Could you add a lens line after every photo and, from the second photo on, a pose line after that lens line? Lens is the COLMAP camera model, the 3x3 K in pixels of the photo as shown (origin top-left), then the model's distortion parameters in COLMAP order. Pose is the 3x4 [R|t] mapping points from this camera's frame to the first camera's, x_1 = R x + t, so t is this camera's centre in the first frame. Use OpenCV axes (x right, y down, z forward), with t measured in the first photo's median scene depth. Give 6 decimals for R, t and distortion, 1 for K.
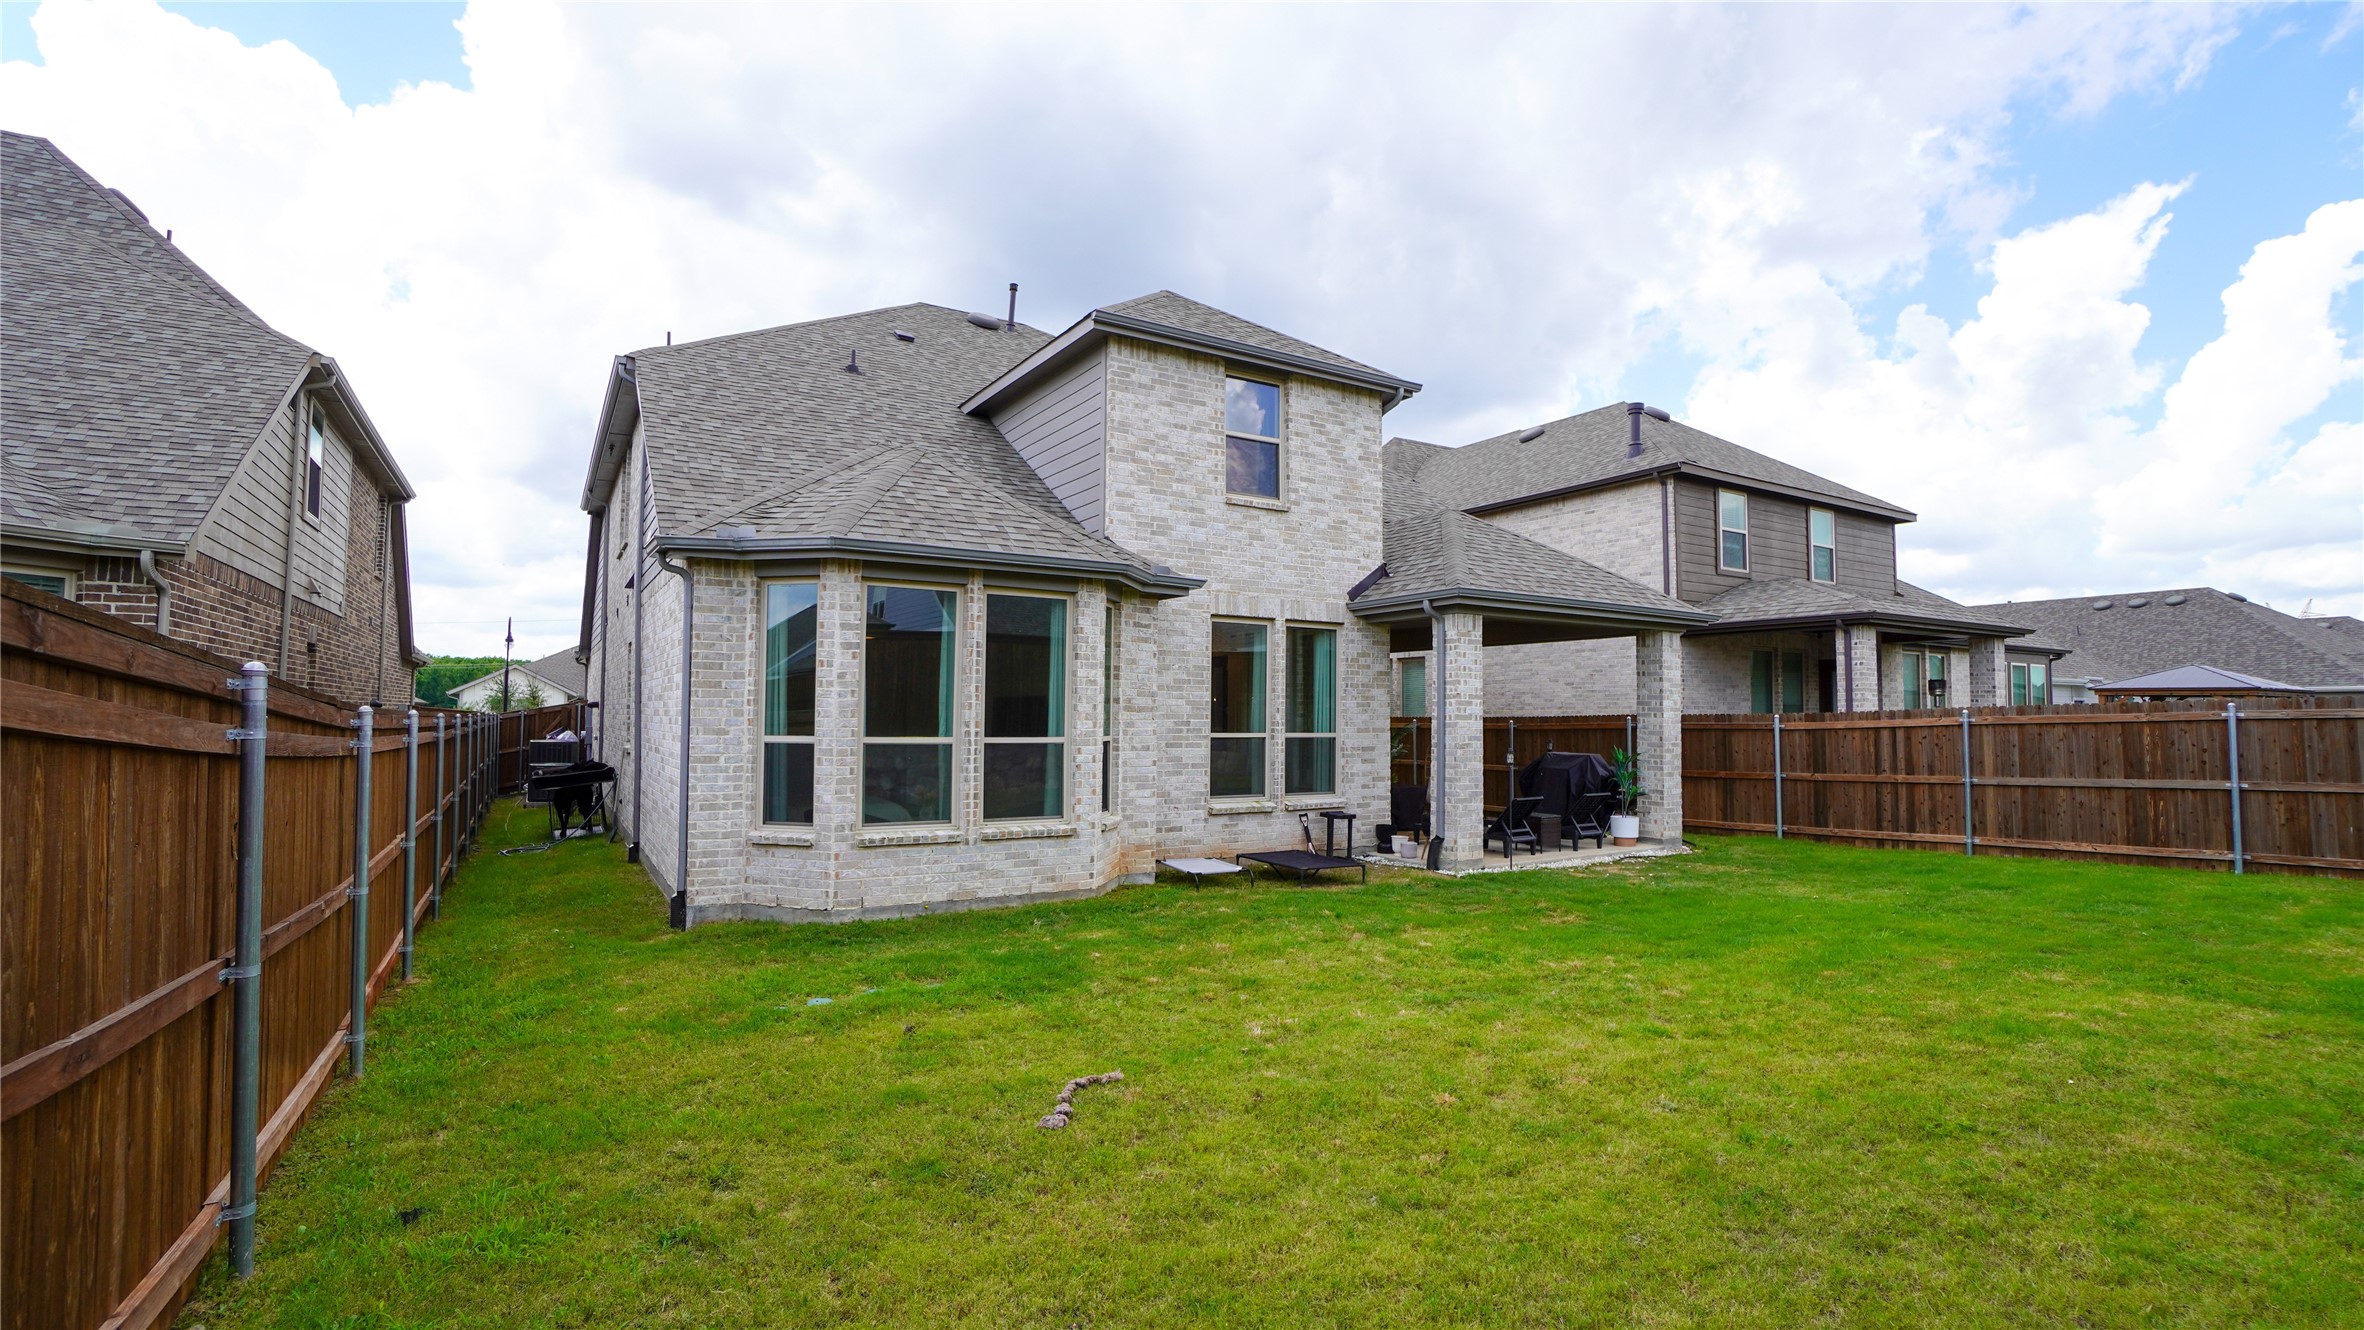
lens RADIAL K [[1067.0, 0, 1196.7], [0, 1067.0, 644.9], [0, 0, 1]] dist [-0.037262, 0.002778]
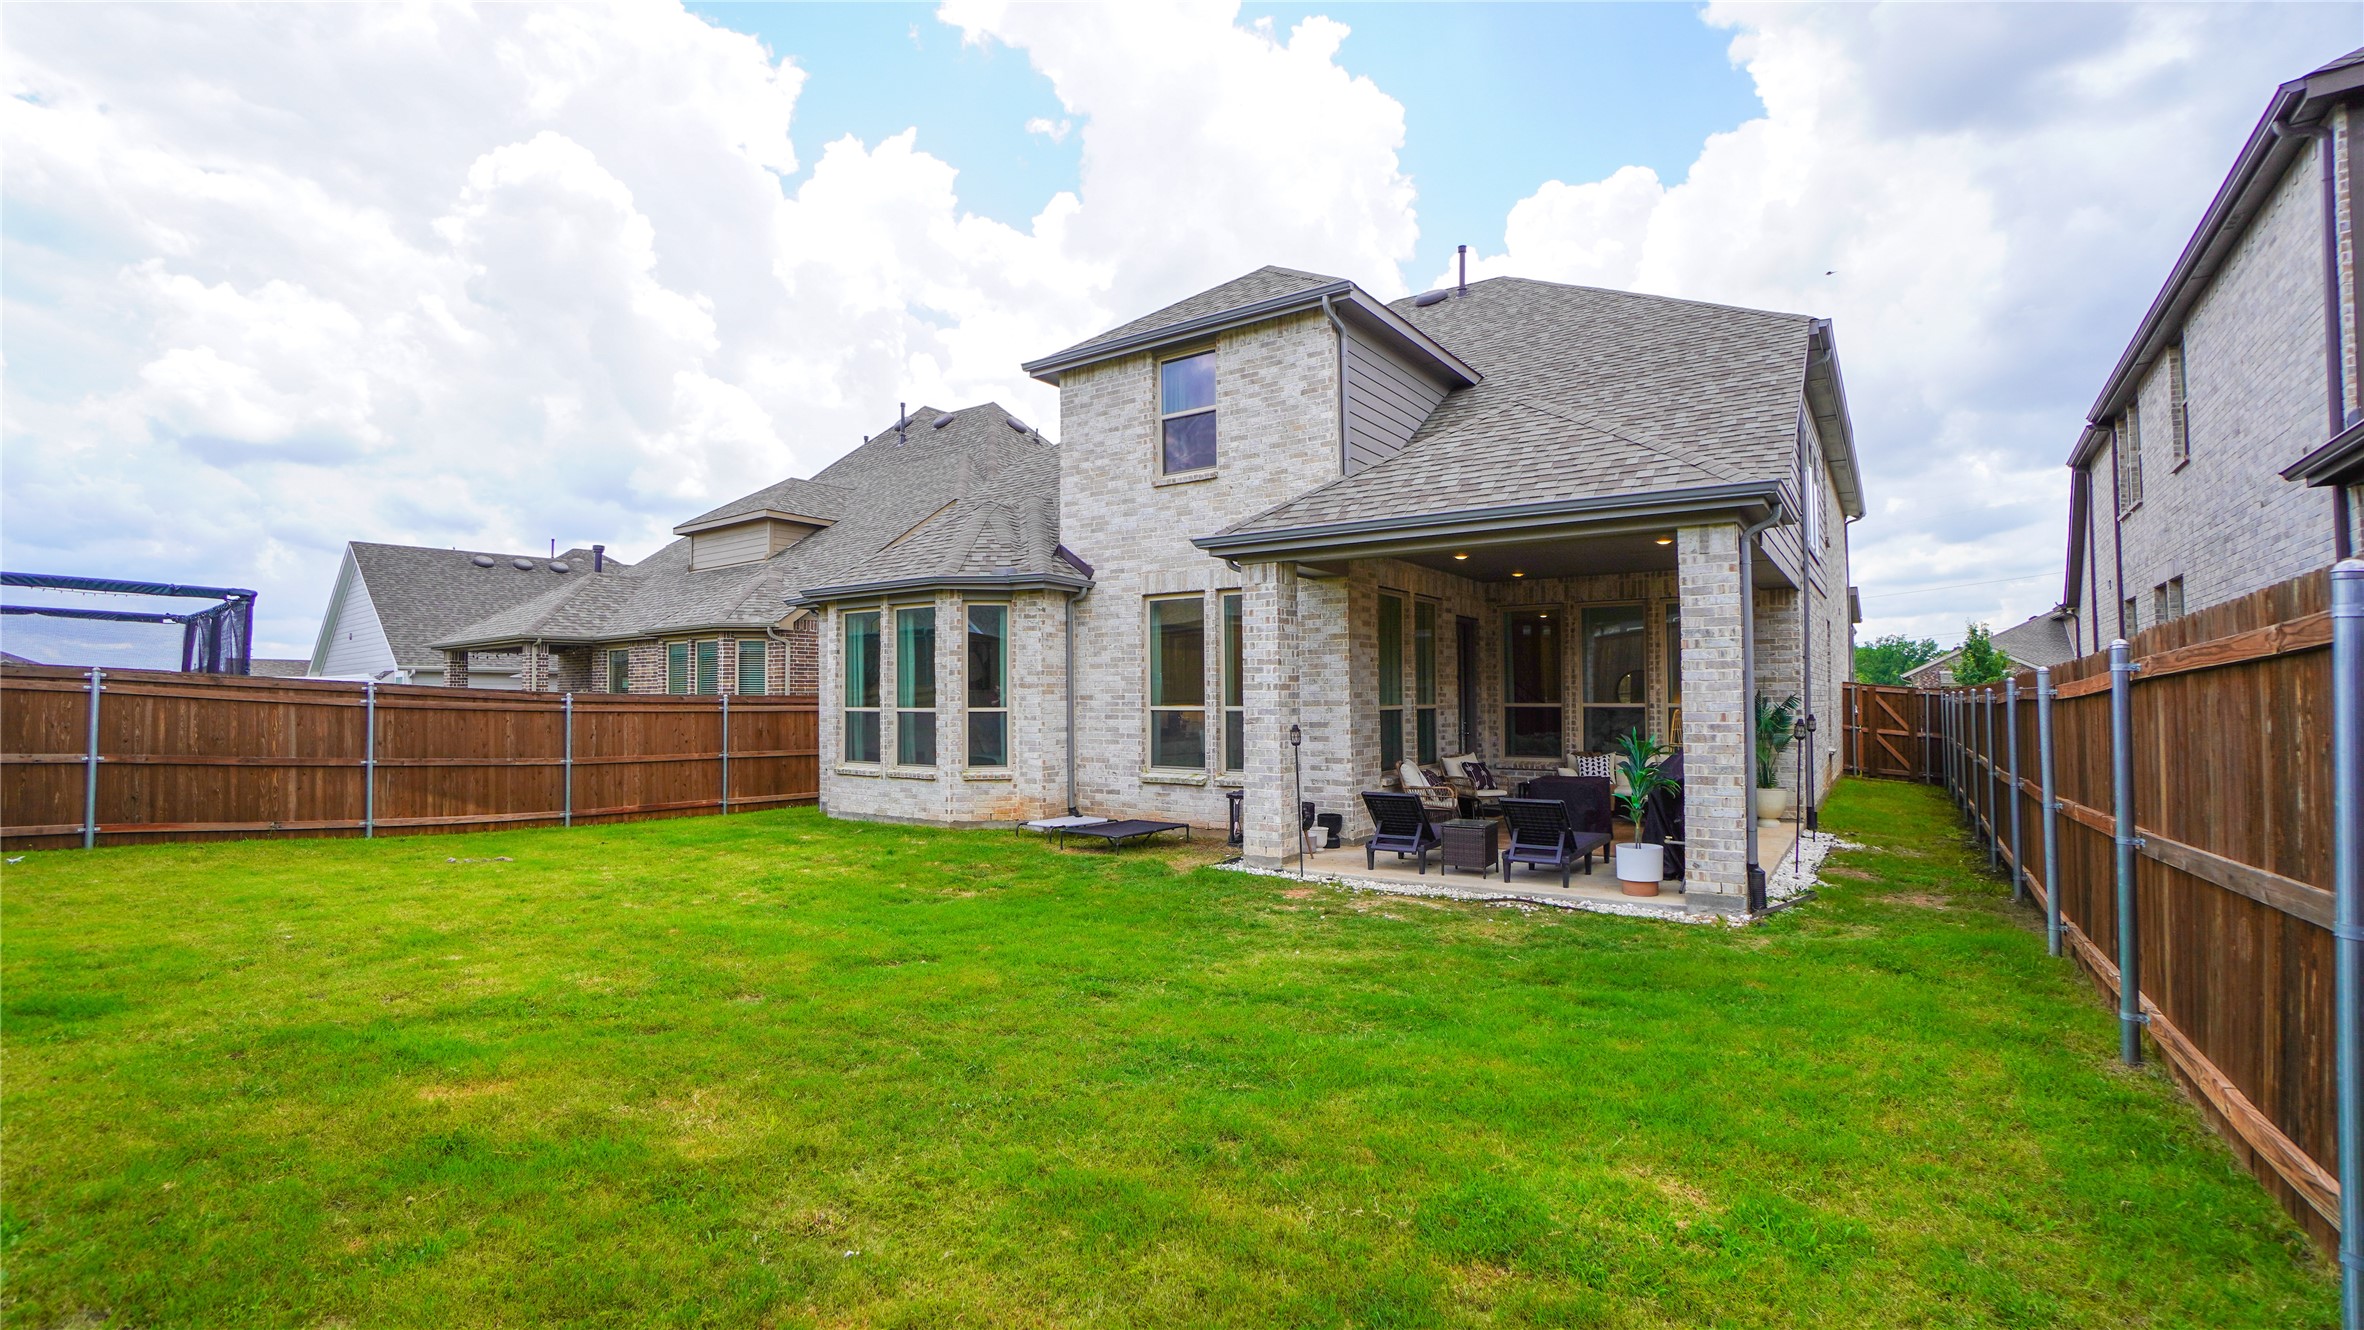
lens RADIAL K [[1067.0, 0, 1188.6], [0, 1067.0, 643.8], [0, 0, 1]] dist [-0.037262, 0.002778]
pose [[0.377849, -0.054303, -0.924274, 1.012025], [0.072528, 0.996947, -0.028922, 0.053975], [0.923022, -0.056107, 0.380634, 0.630434]]
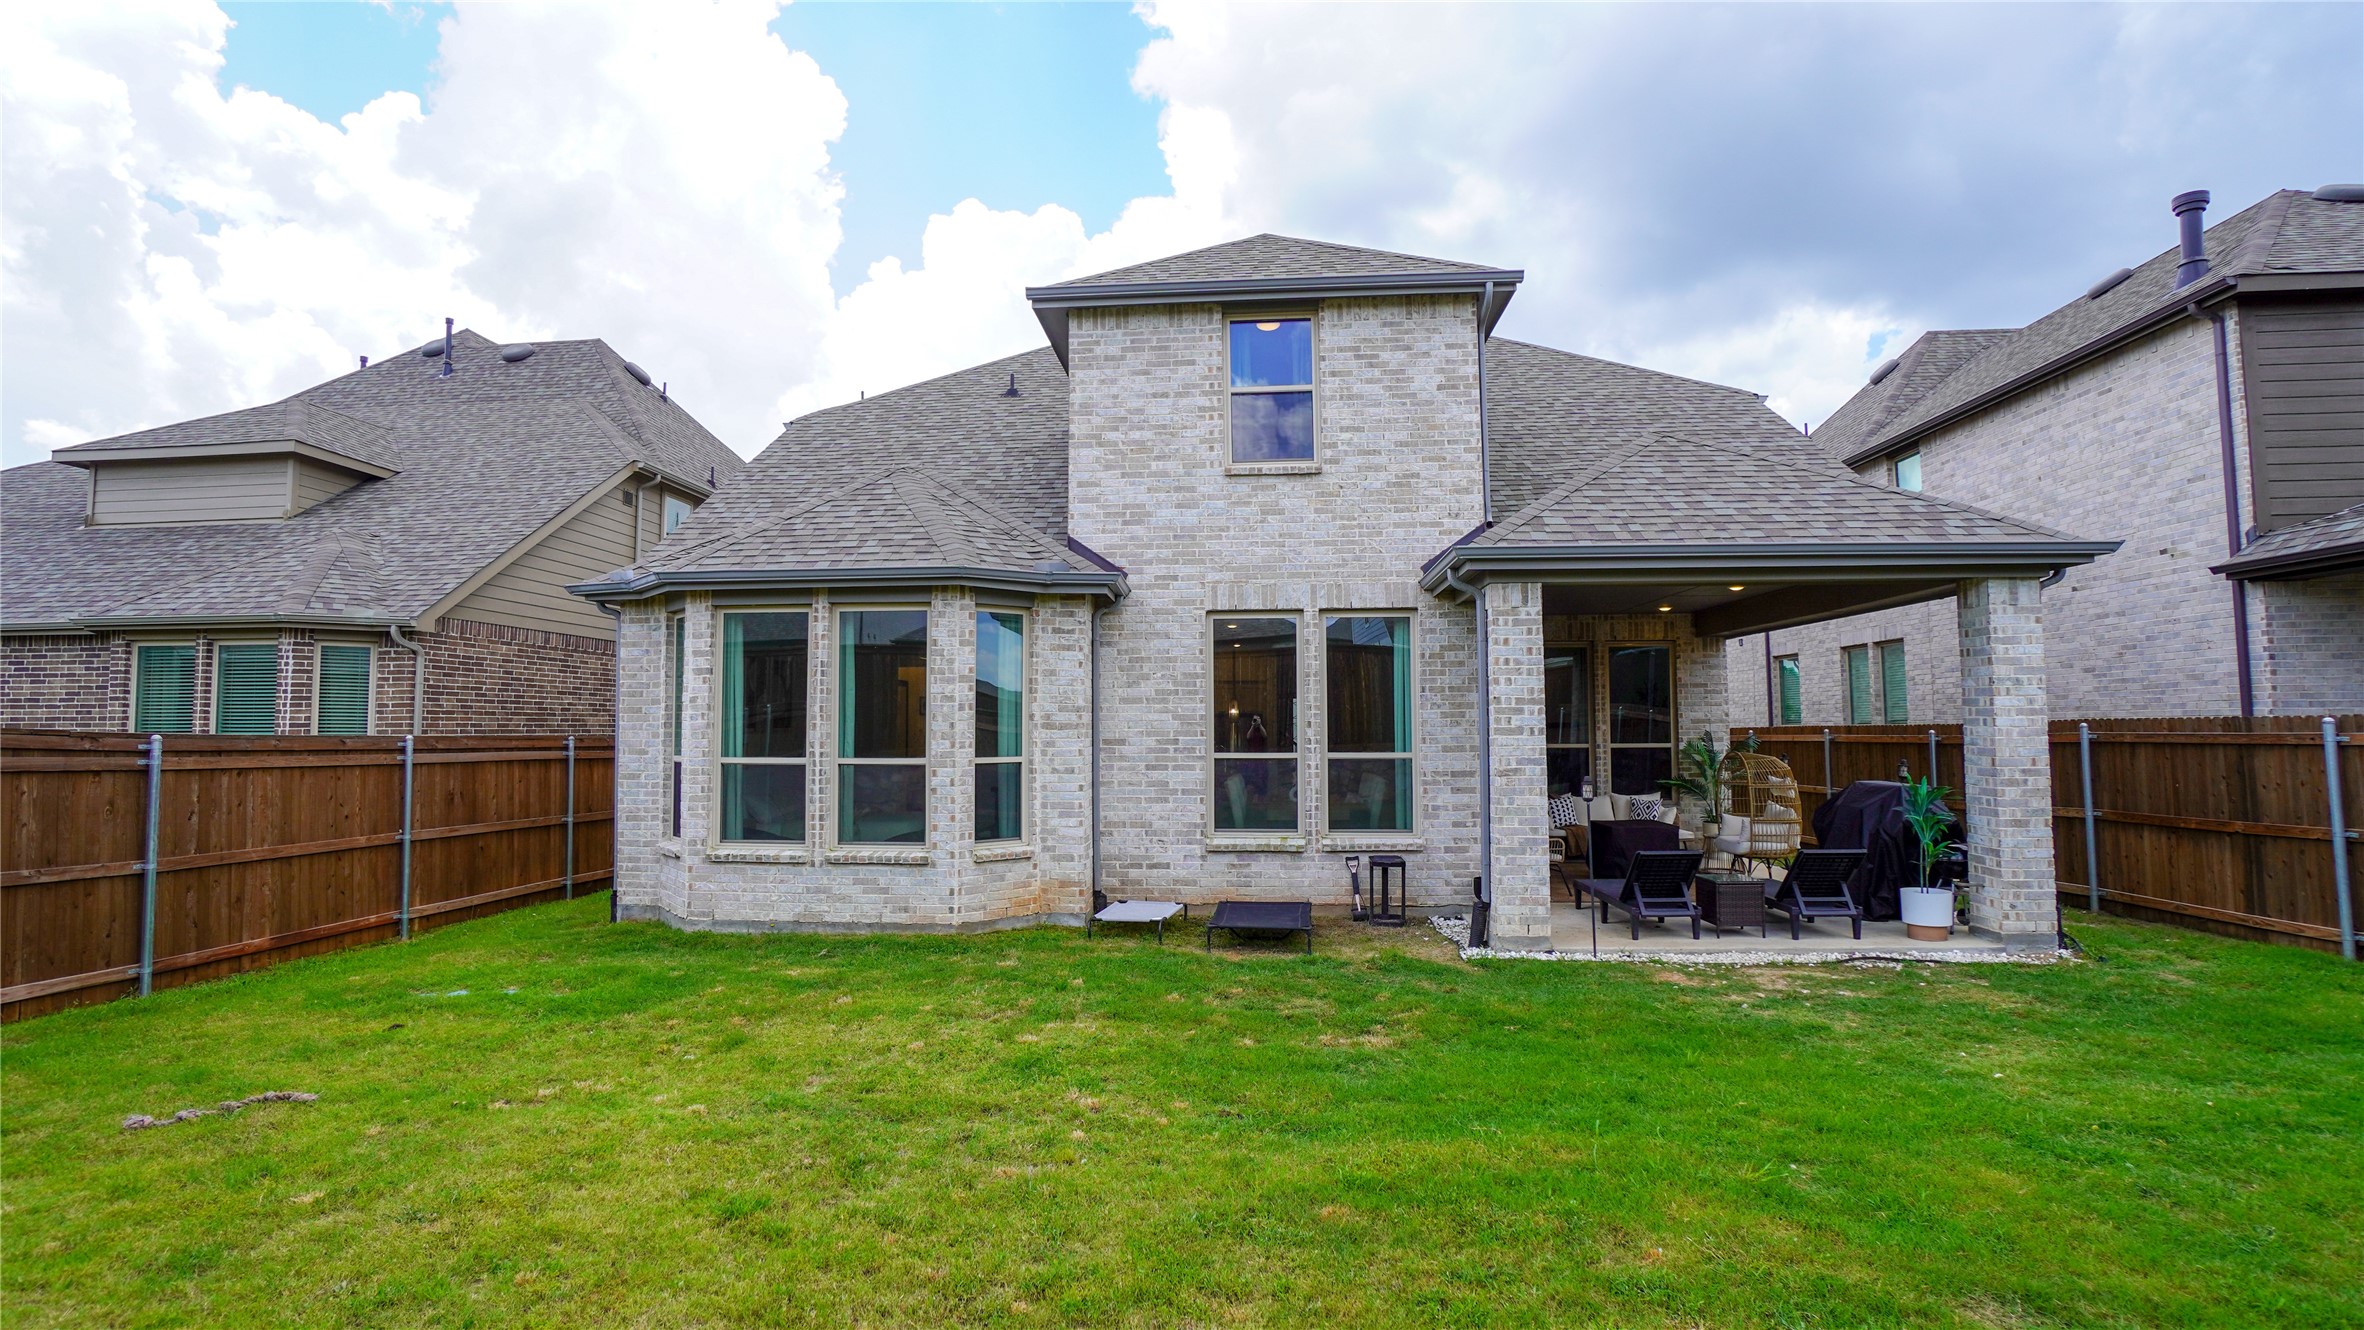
lens RADIAL K [[1067.0, 0, 1172.5], [0, 1067.0, 648.7], [0, 0, 1]] dist [-0.037262, 0.002778]
pose [[0.799410, -0.051173, -0.598602, 0.490274], [0.050617, 0.998560, -0.017768, 0.014813], [0.598649, -0.016095, 0.800850, 0.310815]]
